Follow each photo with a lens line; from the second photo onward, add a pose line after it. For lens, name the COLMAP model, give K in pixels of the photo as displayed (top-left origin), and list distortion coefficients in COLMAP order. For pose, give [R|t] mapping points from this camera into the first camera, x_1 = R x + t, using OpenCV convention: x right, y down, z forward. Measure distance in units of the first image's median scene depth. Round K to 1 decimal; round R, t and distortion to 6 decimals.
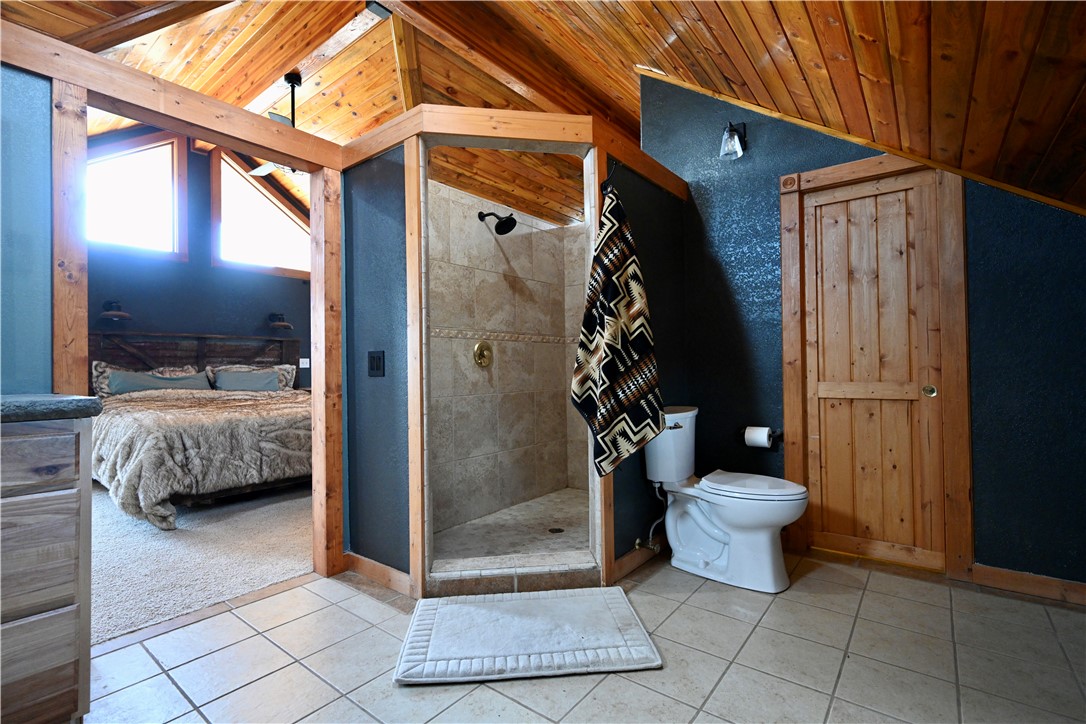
lens RADIAL K [[495.4, 0, 542.5], [0, 495.4, 364.1], [0, 0, 1]] dist [-0.000032, -0.000005]
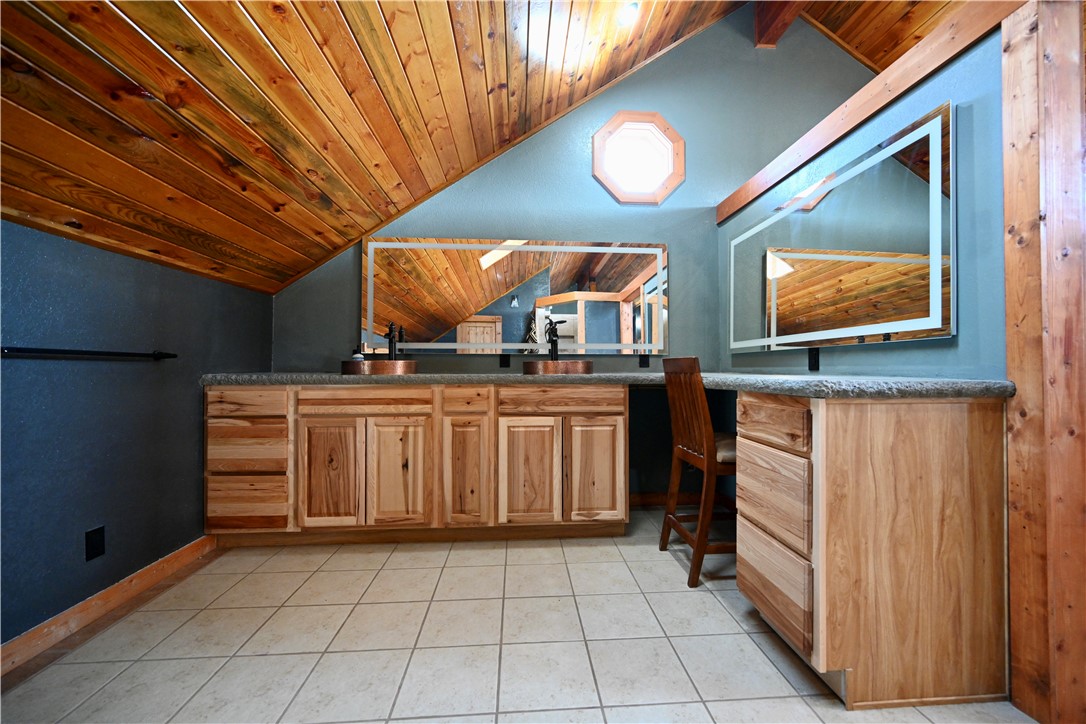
lens RADIAL K [[427.4, 0, 544.7], [0, 427.4, 363.8], [0, 0, 1]] dist [0.001849, 0.000110]
pose [[-0.743905, 0.002444, -0.668281, 0.119065], [0.013738, 0.999838, -0.011636, 0.026530], [0.668145, -0.017837, -0.743818, 0.999692]]
